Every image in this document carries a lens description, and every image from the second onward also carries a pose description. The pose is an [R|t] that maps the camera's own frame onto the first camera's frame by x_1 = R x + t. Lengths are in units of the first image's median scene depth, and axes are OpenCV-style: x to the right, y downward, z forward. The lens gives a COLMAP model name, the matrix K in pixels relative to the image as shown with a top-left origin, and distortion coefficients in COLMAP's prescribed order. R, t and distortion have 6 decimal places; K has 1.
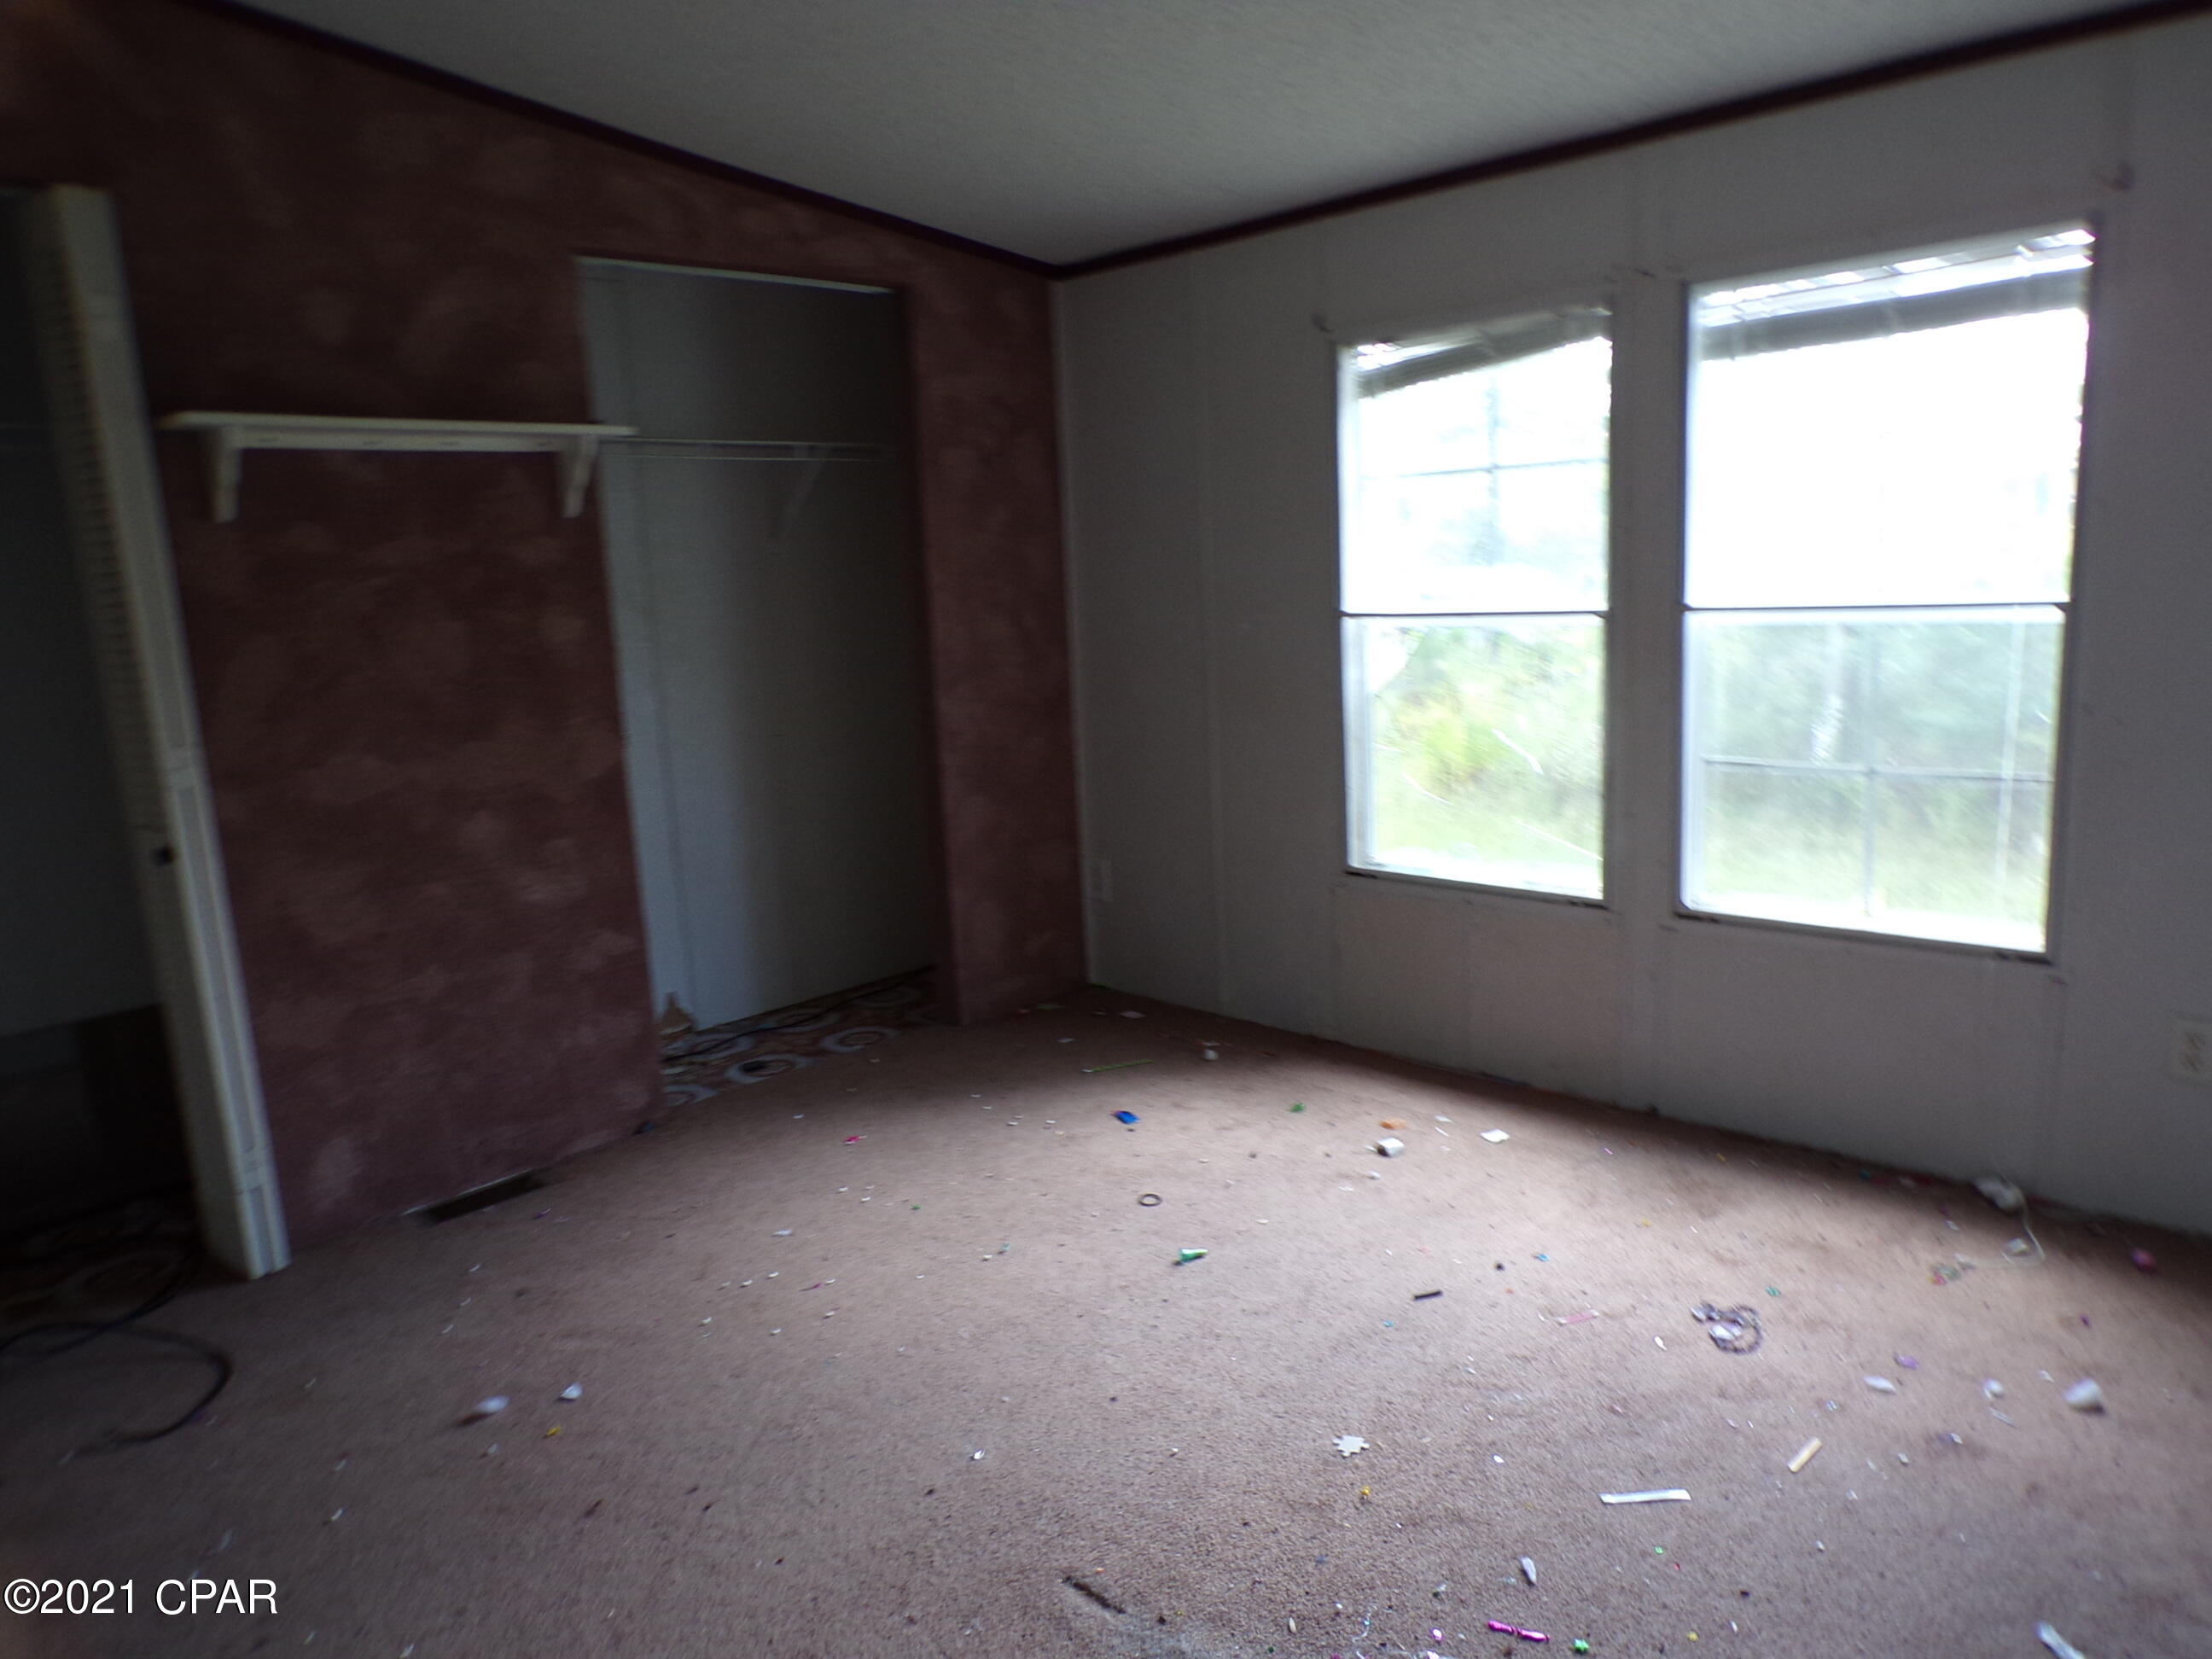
lens RADIAL K [[1523.9, 0, 1106.0], [0, 1523.9, 829.5], [0, 0, 1]] dist [-0.042004, 0.038812]
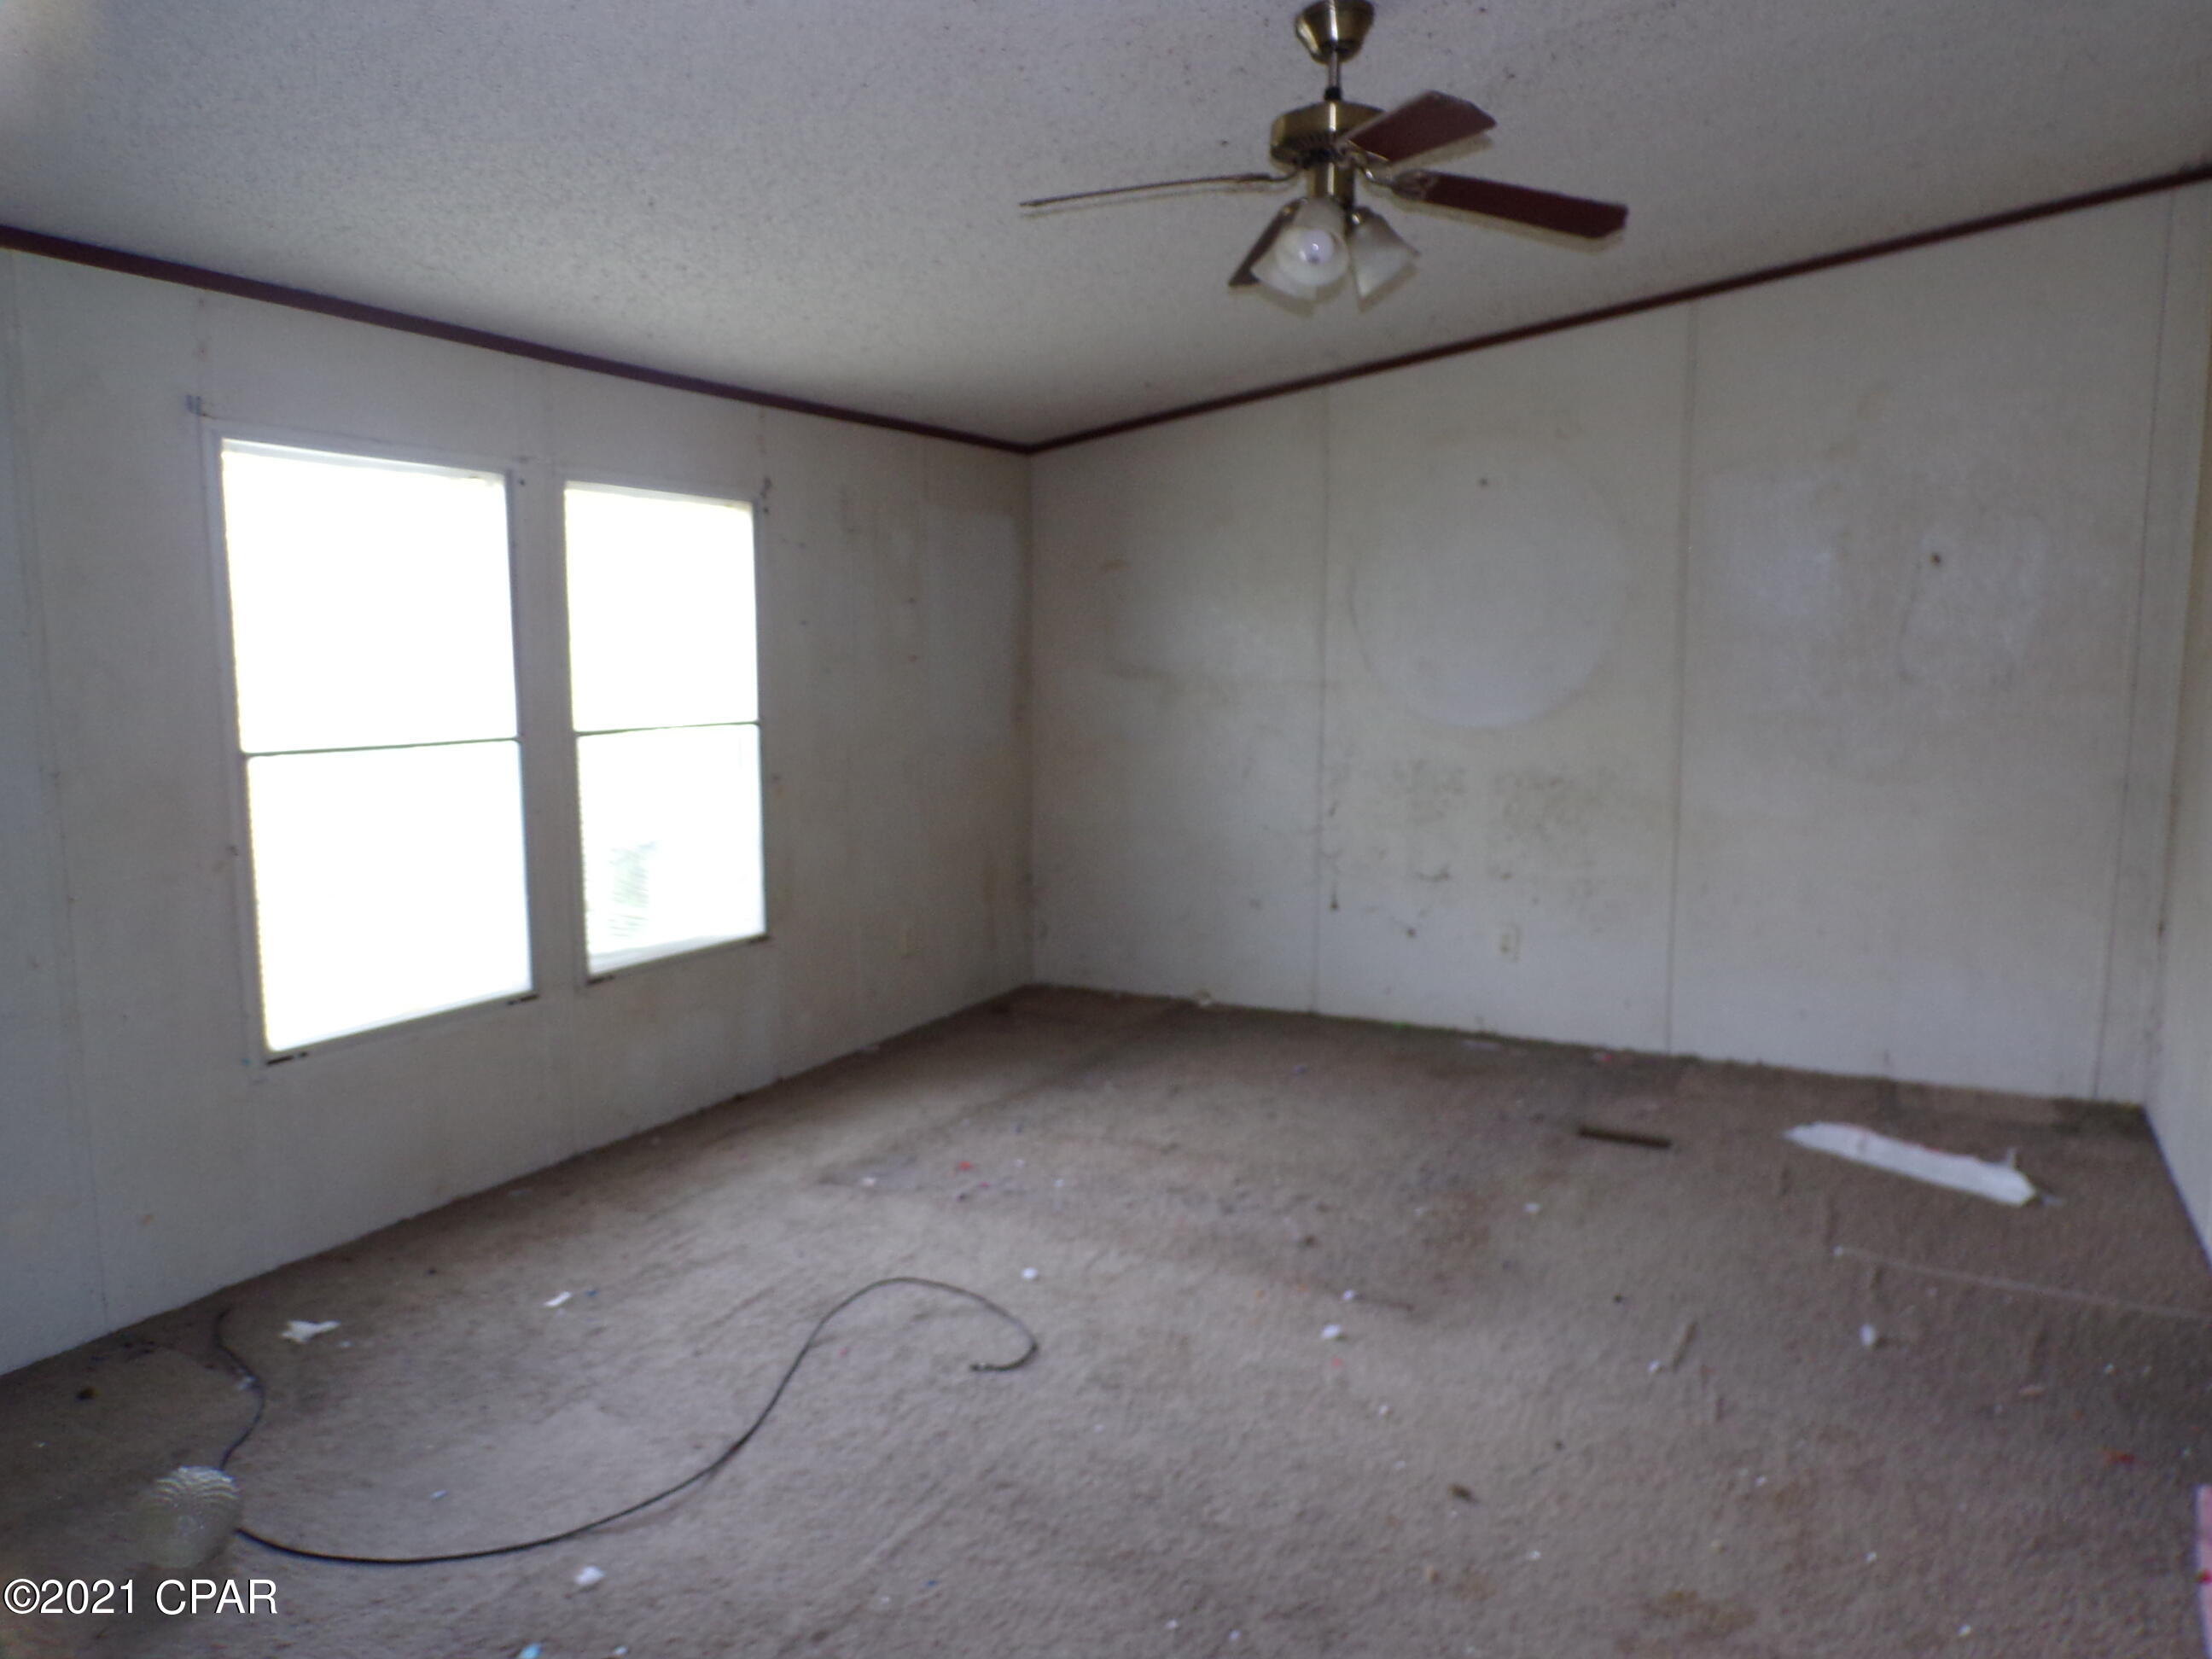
lens RADIAL K [[1523.9, 0, 1106.0], [0, 1523.9, 829.5], [0, 0, 1]] dist [-0.042004, 0.038812]
pose [[-0.259442, -0.052184, 0.964348, -0.848452], [0.198255, 0.974395, 0.106065, -0.103862], [-0.945190, 0.218705, -0.242453, 0.835811]]
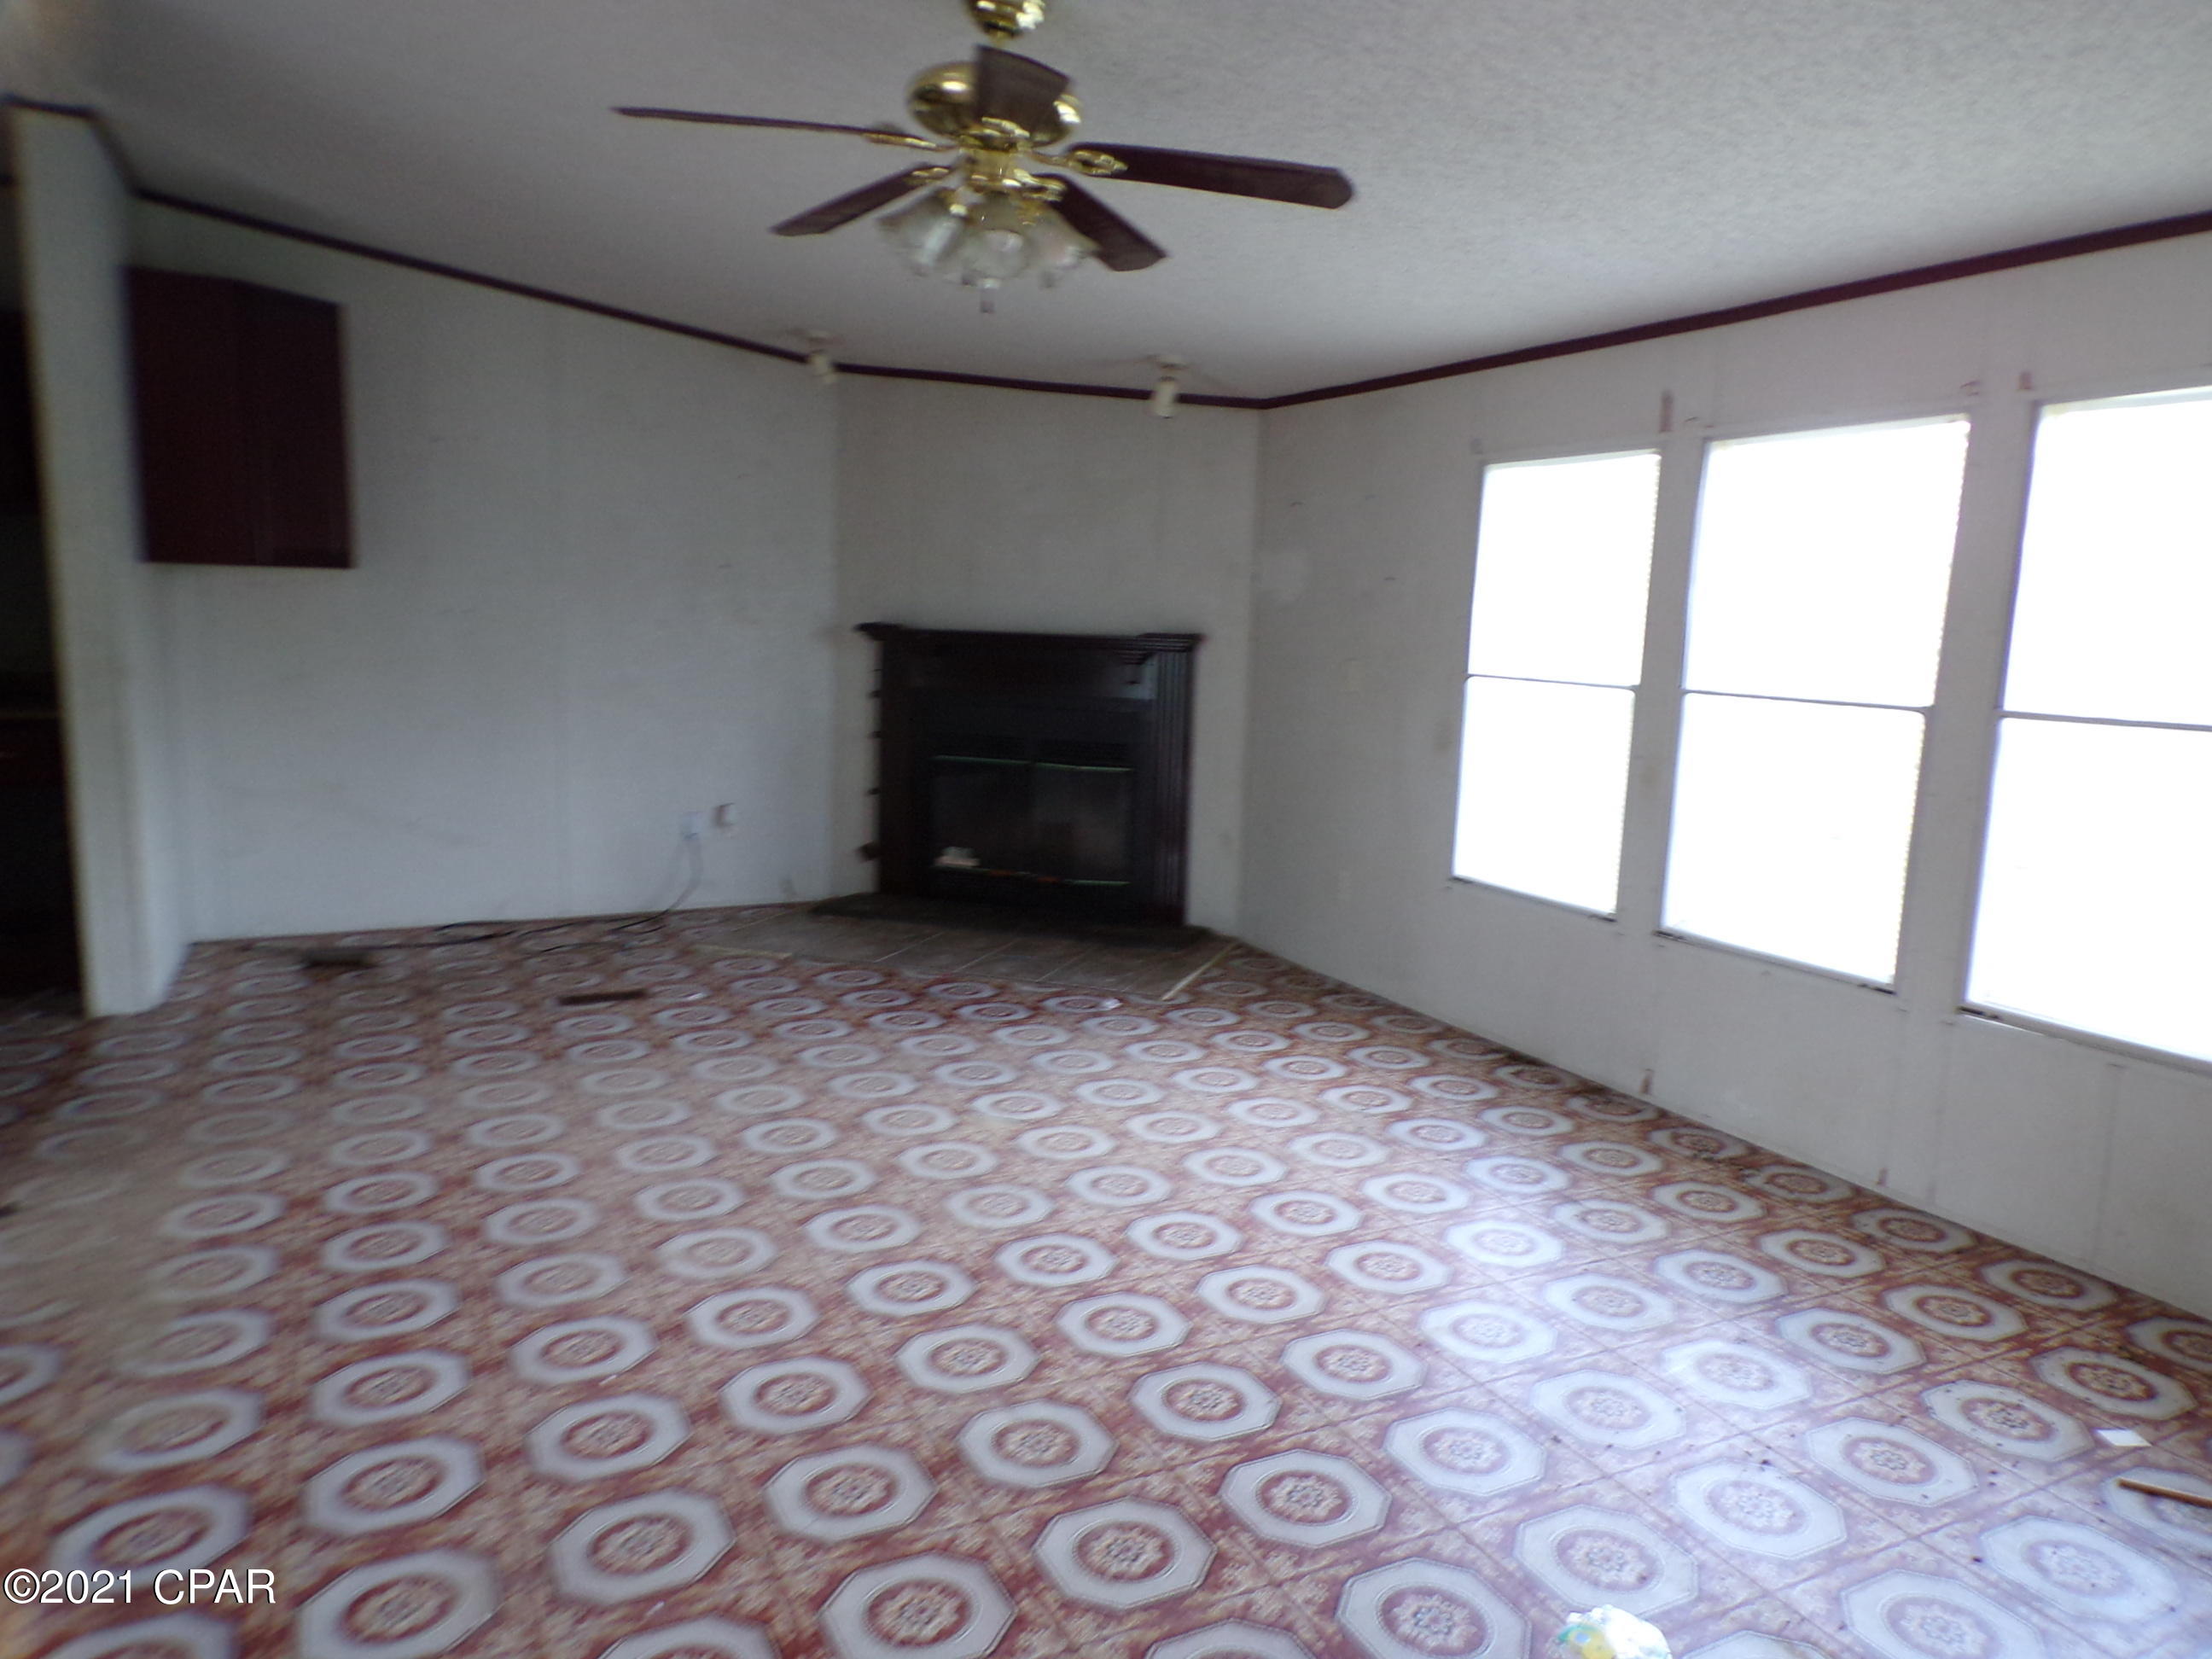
lens RADIAL K [[1523.9, 0, 1106.0], [0, 1523.9, 829.5], [0, 0, 1]] dist [-0.042004, 0.038812]
pose [[0.949652, 0.123010, -0.288150, 0.279240], [-0.128715, 0.991681, -0.000858, 0.030228], [0.285647, 0.037904, 0.957585, -0.306138]]
